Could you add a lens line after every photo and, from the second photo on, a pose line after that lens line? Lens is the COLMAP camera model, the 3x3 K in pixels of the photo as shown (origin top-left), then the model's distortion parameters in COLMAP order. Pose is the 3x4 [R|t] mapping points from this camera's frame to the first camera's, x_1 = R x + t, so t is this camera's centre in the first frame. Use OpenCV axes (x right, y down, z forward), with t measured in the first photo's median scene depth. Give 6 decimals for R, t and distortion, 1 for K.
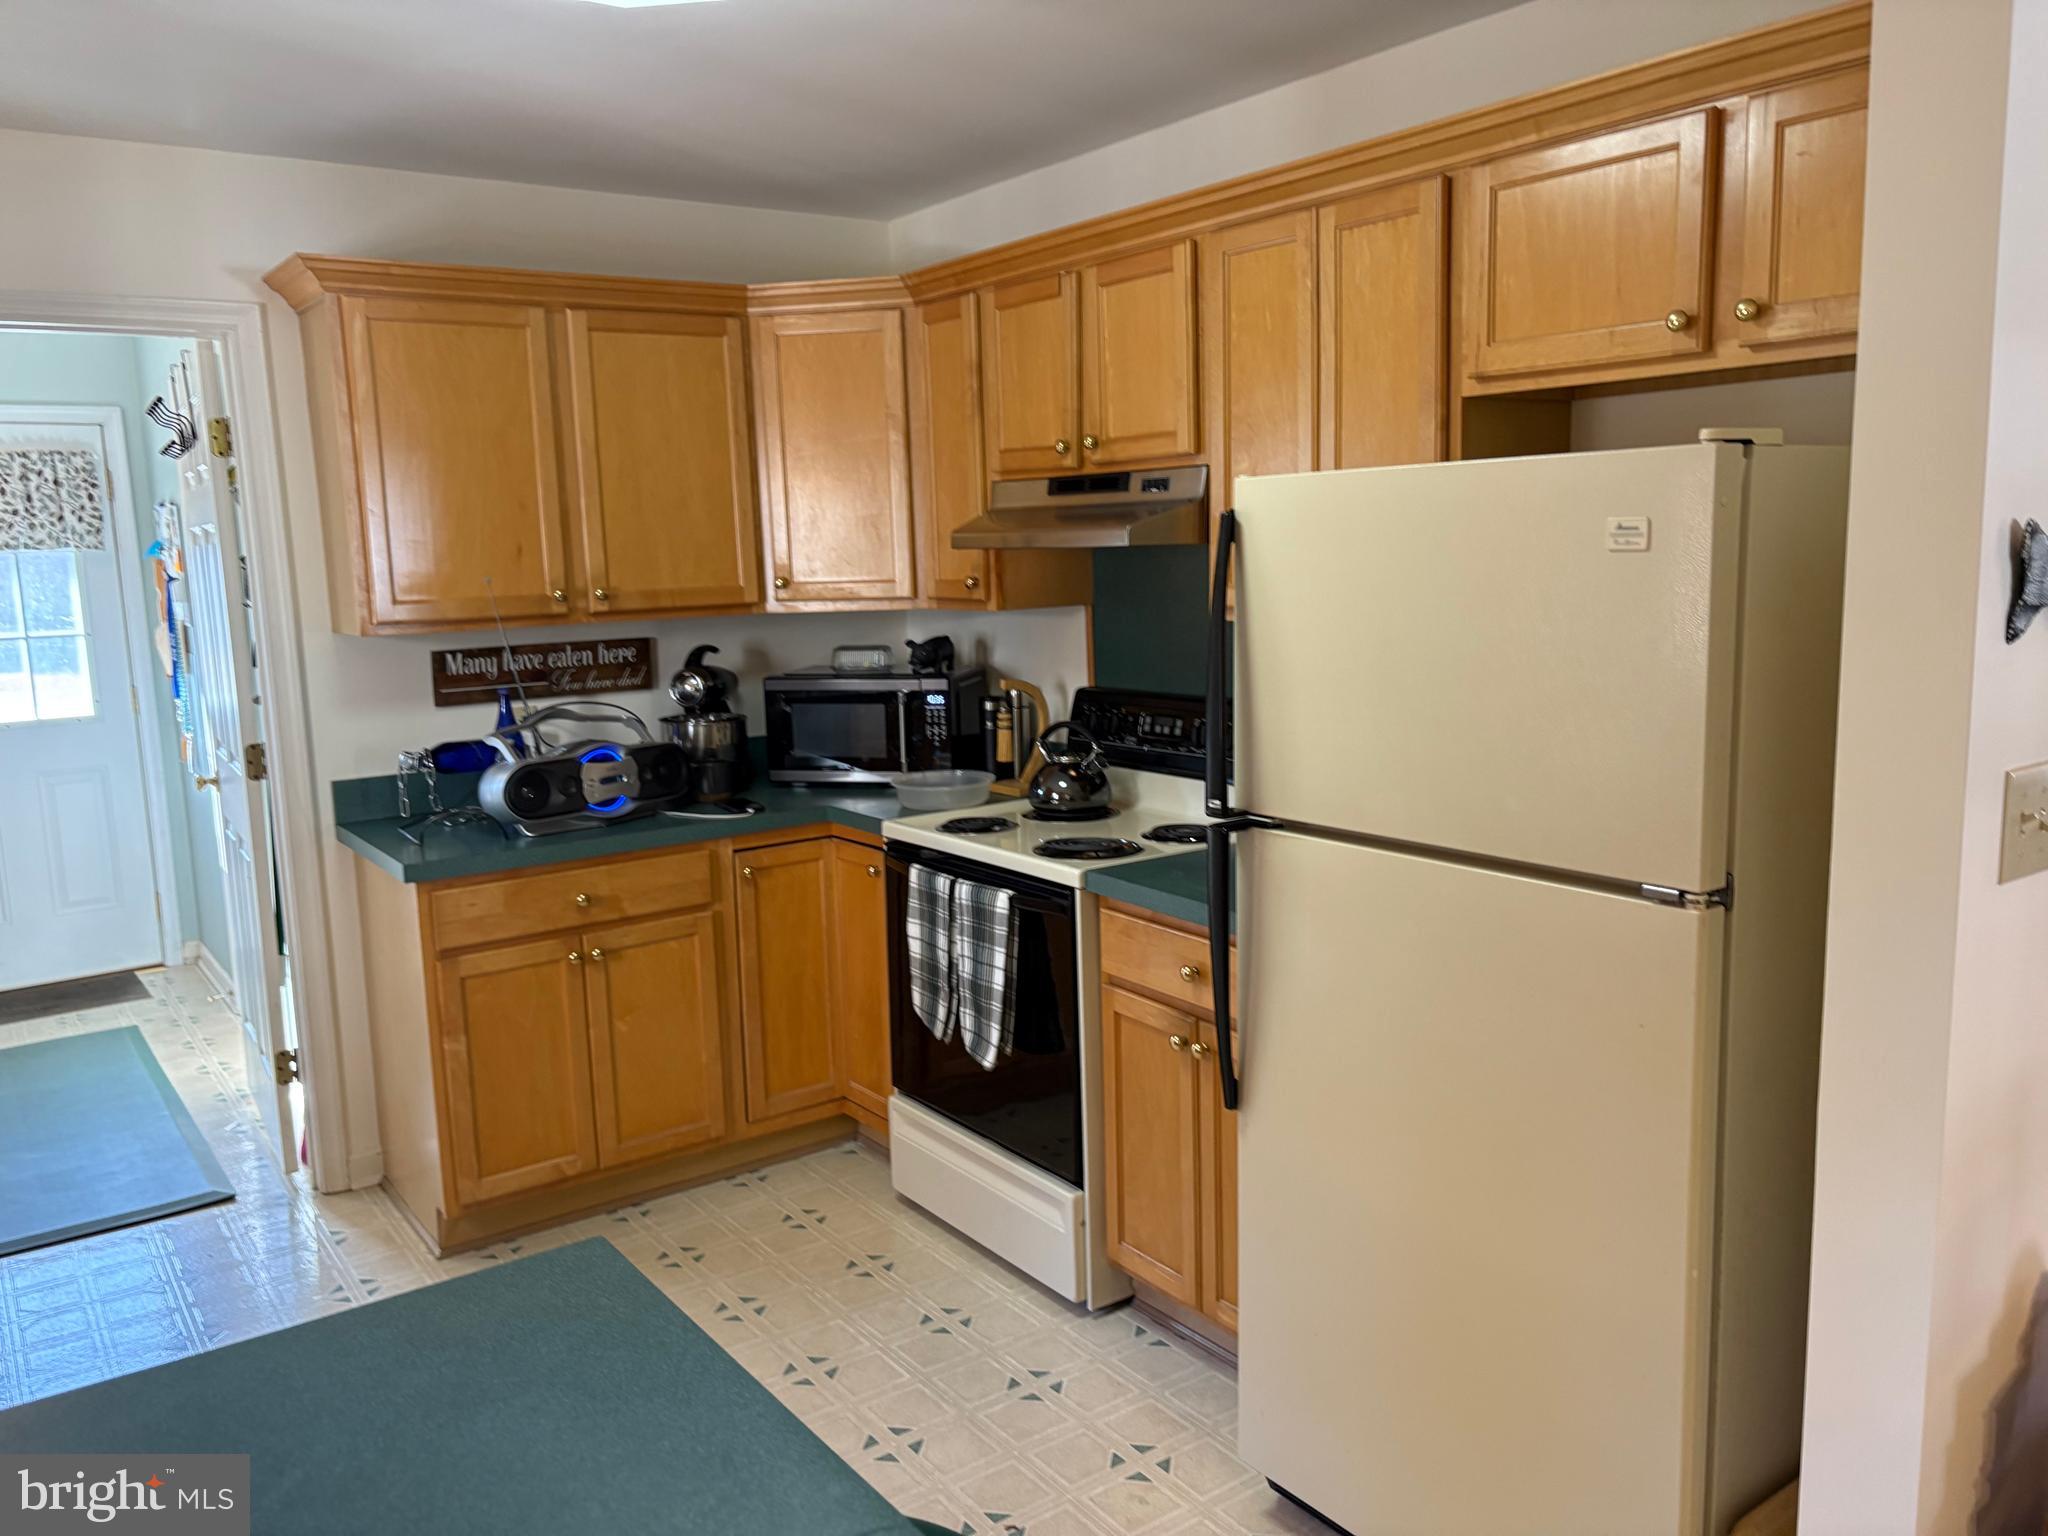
lens RADIAL K [[1551.7, 0, 1030.8], [0, 1551.7, 767.9], [0, 0, 1]] dist [-0.006803, 0.007780]
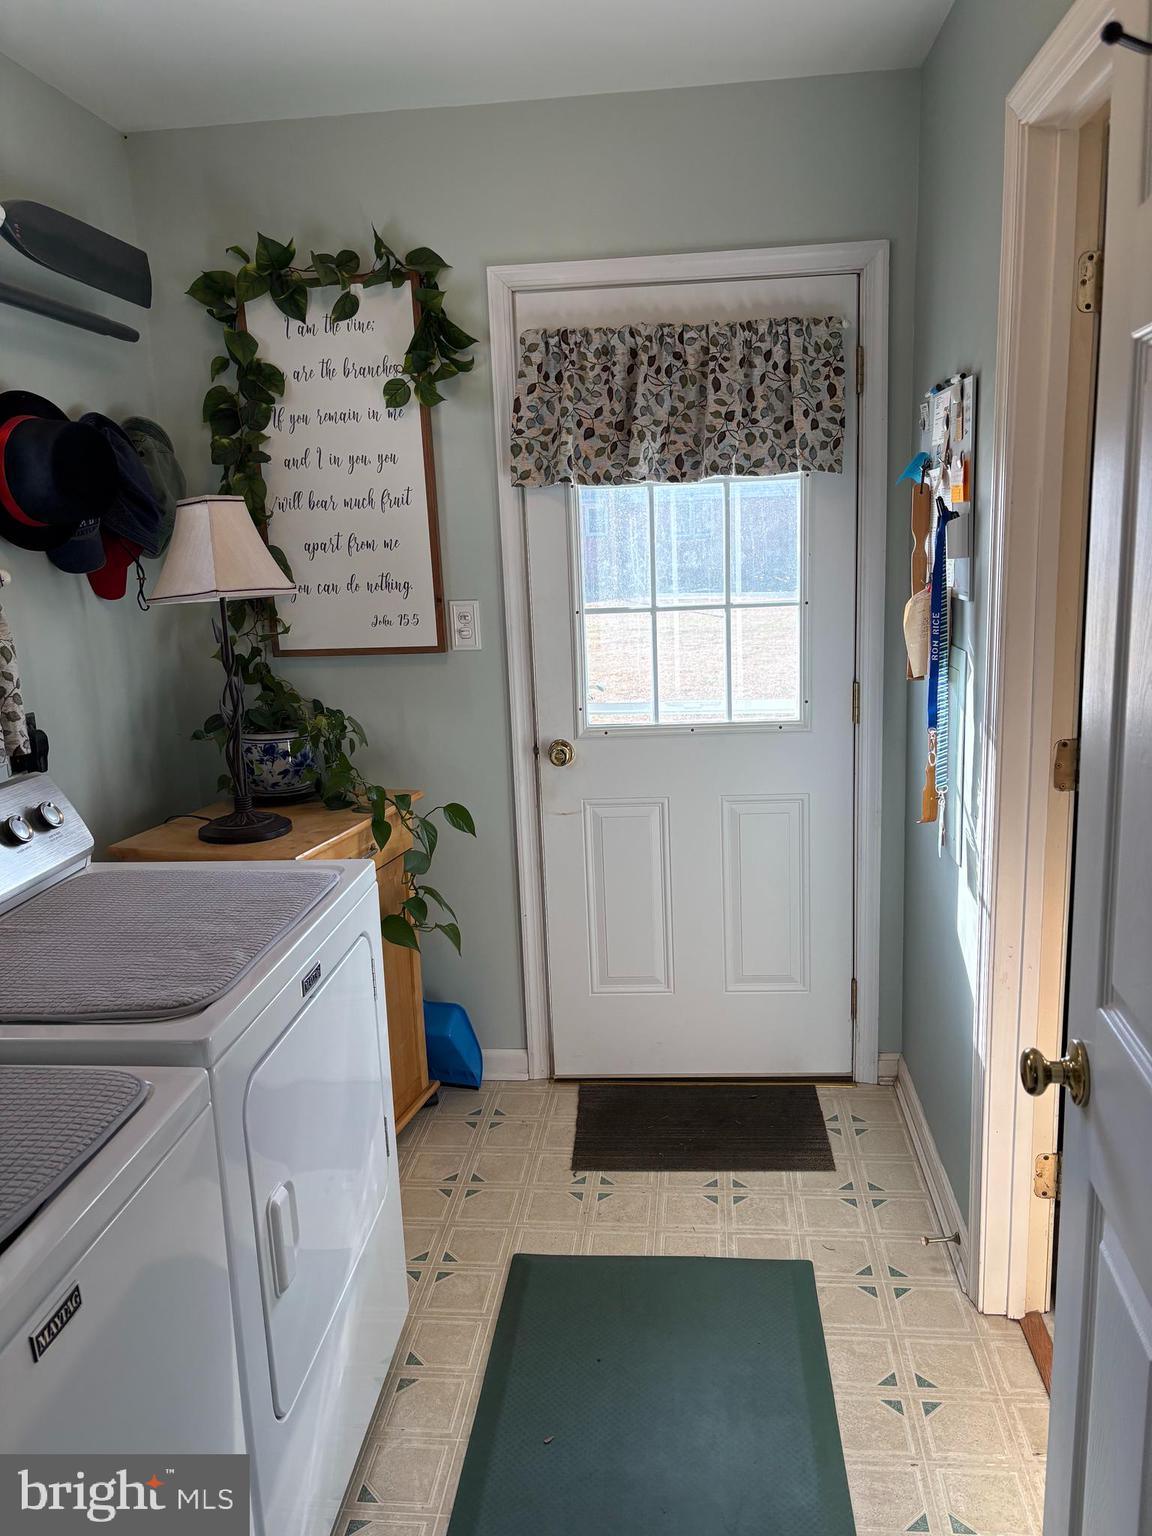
lens RADIAL K [[1163.8, 0, 579.3], [0, 1163.8, 770.6], [0, 0, 1]] dist [-0.006803, 0.007780]
pose [[0.743119, 0.133783, -0.655649, -0.351259], [-0.082200, 0.990640, 0.108971, -0.062763], [0.664091, -0.027084, 0.747161, 0.572193]]
